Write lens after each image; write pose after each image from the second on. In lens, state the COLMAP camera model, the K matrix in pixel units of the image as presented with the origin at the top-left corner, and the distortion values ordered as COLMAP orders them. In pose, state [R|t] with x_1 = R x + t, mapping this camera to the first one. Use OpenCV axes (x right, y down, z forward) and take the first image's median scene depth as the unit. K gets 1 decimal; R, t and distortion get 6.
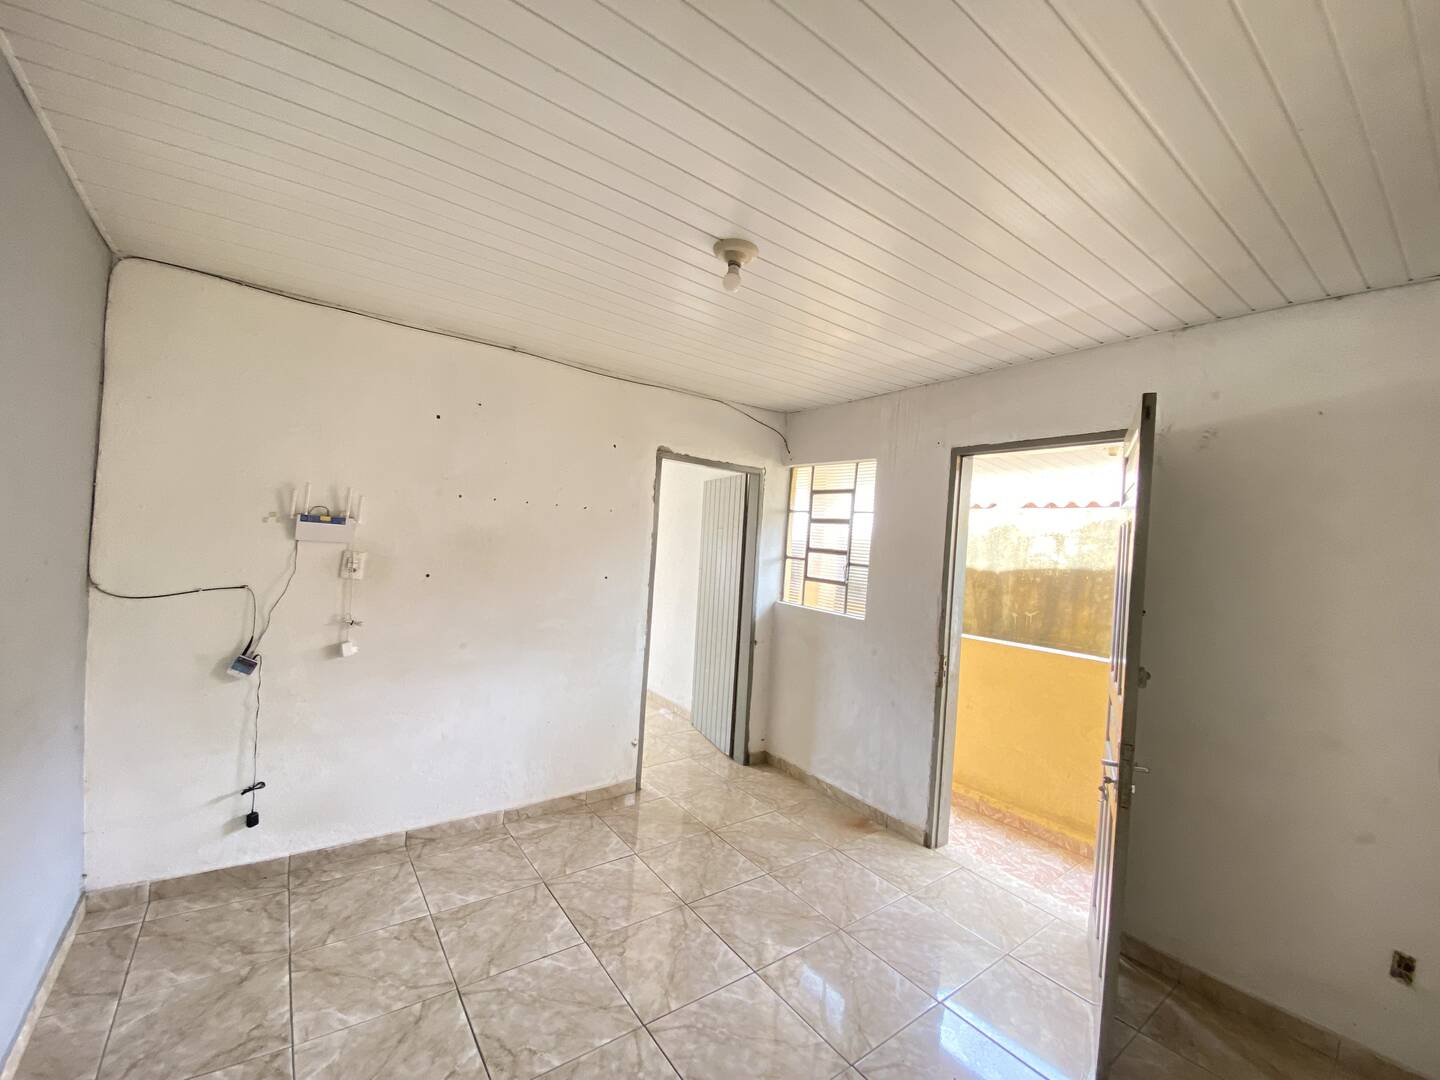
lens RADIAL K [[599.8, 0, 729.9], [0, 599.8, 542.0], [0, 0, 1]] dist [0.068869, 0.000019]
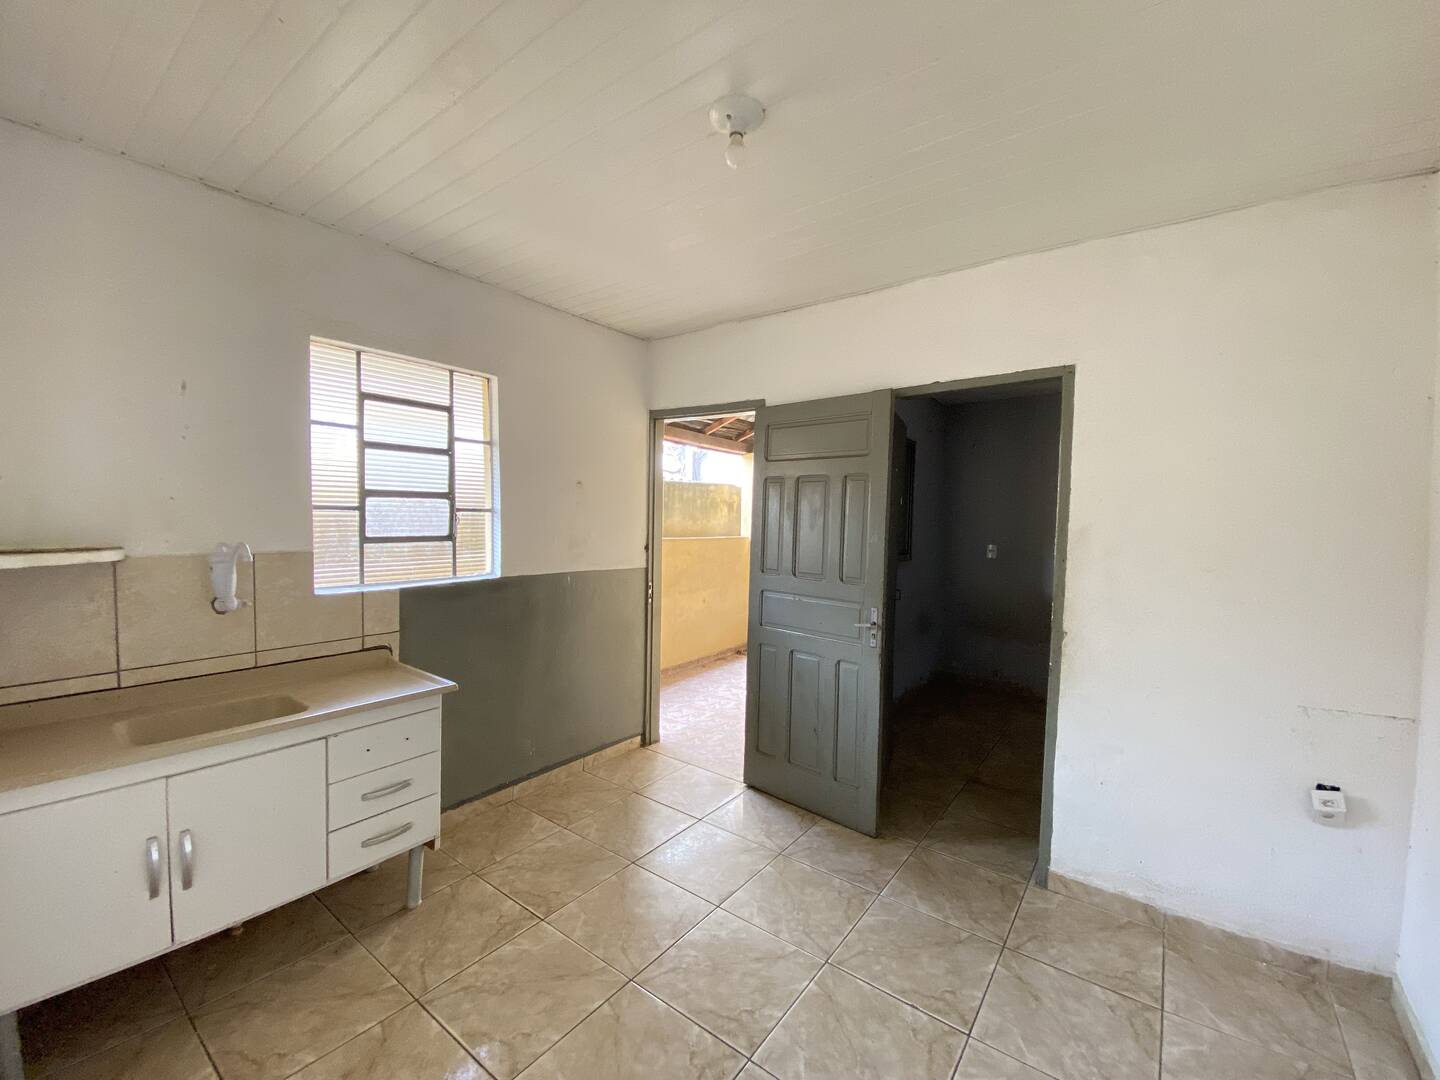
lens RADIAL K [[599.8, 0, 729.9], [0, 599.8, 542.0], [0, 0, 1]] dist [0.068869, 0.000019]
pose [[-0.264335, -0.127421, 0.955977, -0.602451], [-0.034496, 0.991849, 0.122664, -0.028097], [-0.963814, -0.000553, -0.266576, 0.865298]]
